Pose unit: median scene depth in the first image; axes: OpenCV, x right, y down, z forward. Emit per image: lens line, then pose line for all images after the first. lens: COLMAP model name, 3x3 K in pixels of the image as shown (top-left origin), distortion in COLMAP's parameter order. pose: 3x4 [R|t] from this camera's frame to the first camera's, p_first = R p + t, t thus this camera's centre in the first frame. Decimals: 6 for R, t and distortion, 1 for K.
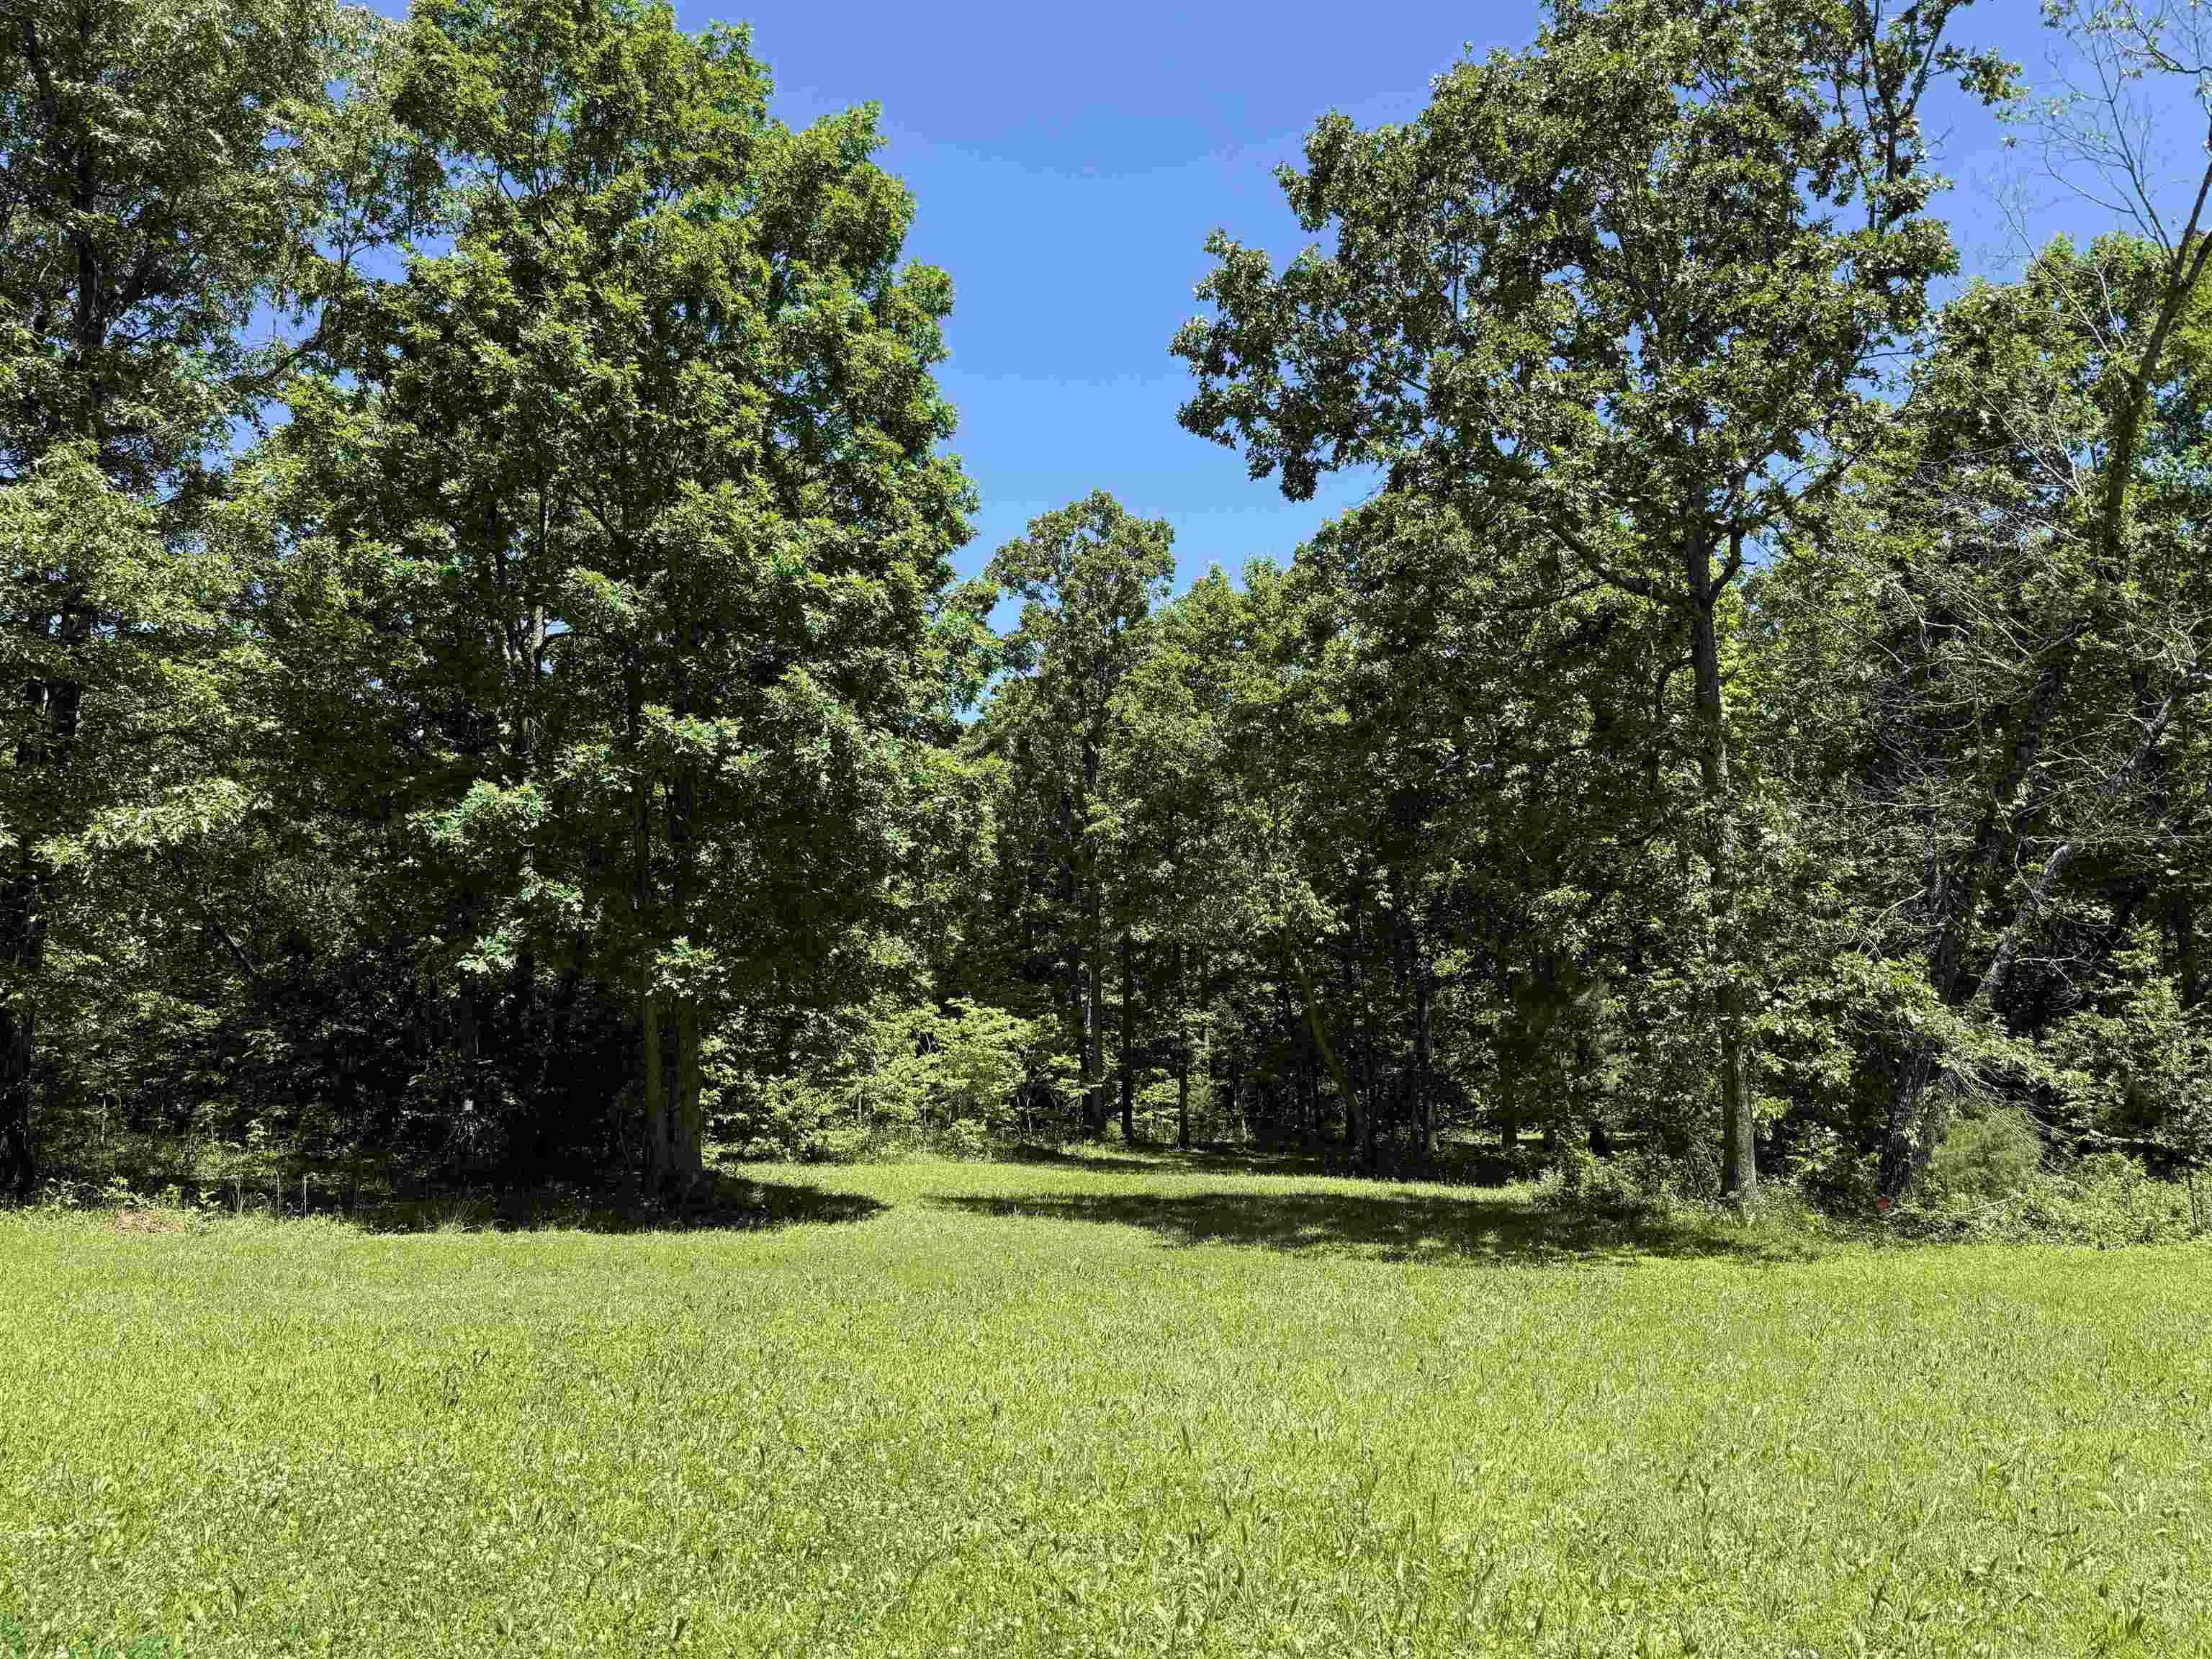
lens RADIAL K [[1513.0, 0, 1105.7], [0, 1513.0, 829.1], [0, 0, 1]] dist [-0.000578, -0.019128]
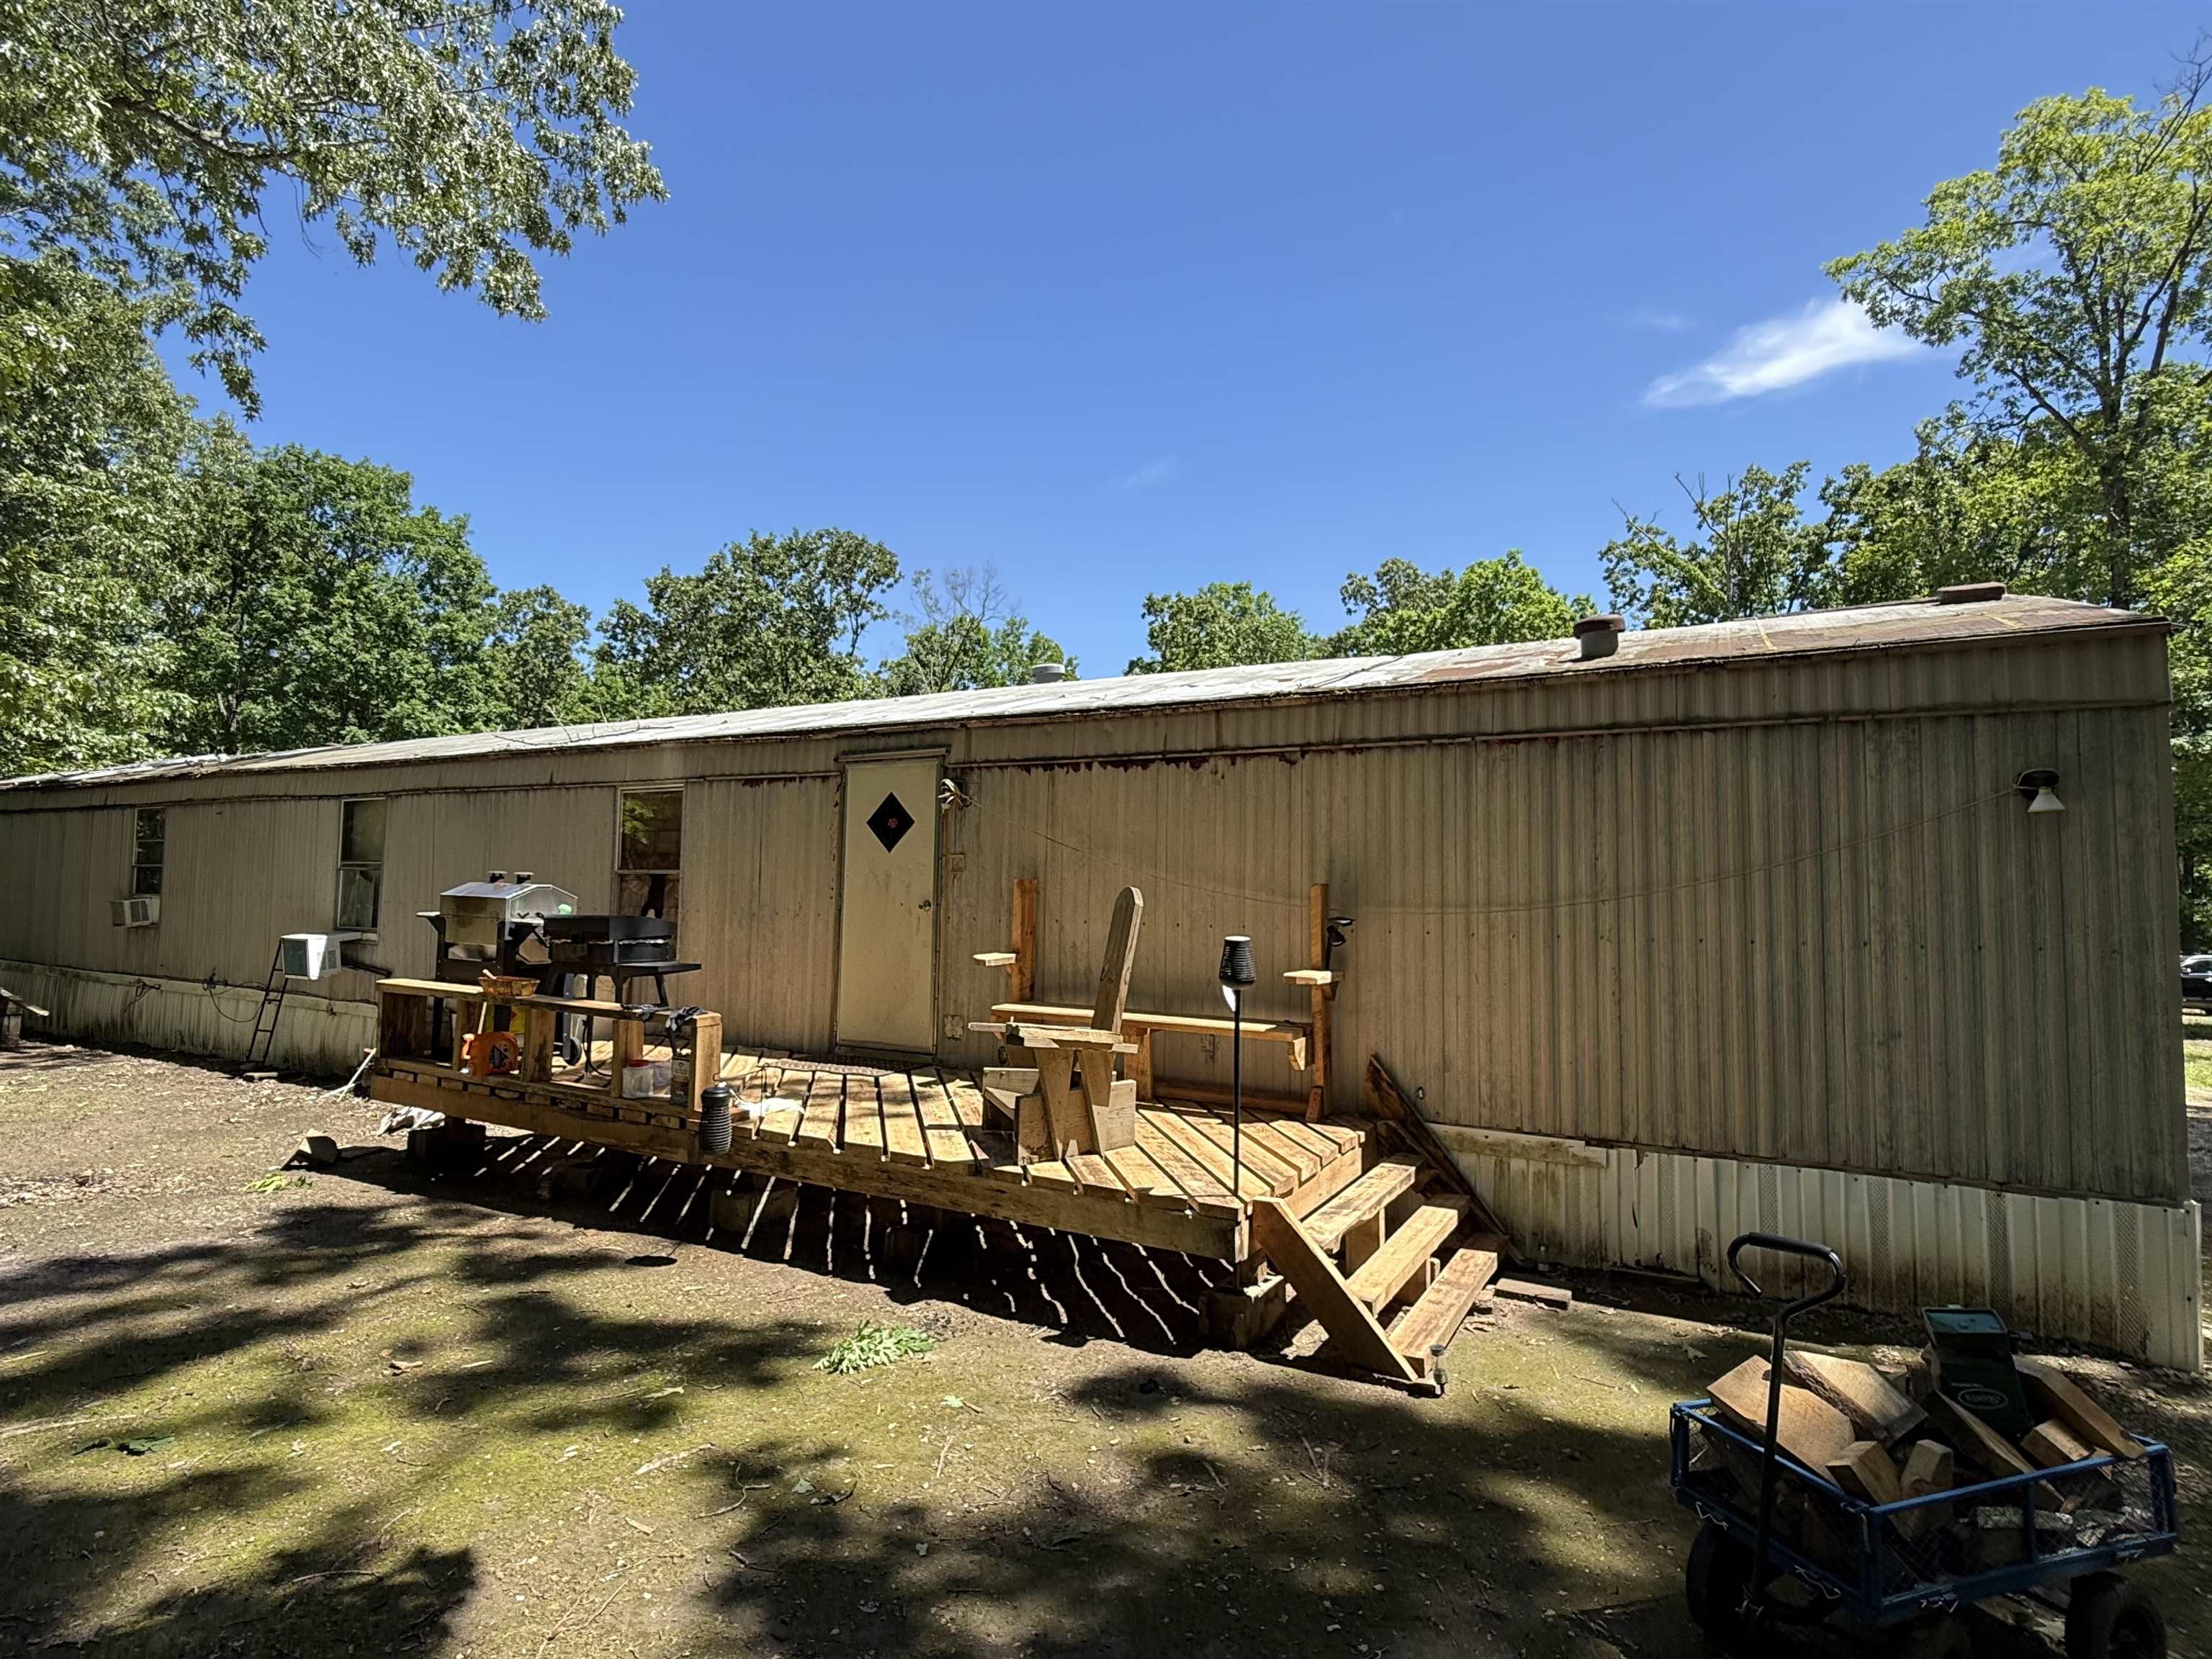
lens RADIAL K [[1094.9, 0, 1106.8], [0, 1094.9, 828.9], [0, 0, 1]] dist [0.000265, 0.000029]
pose [[0.874533, 0.051072, 0.482269, -0.035433], [-0.097176, 0.992725, 0.071086, -0.097396], [-0.475130, -0.109032, 0.873134, -0.491134]]
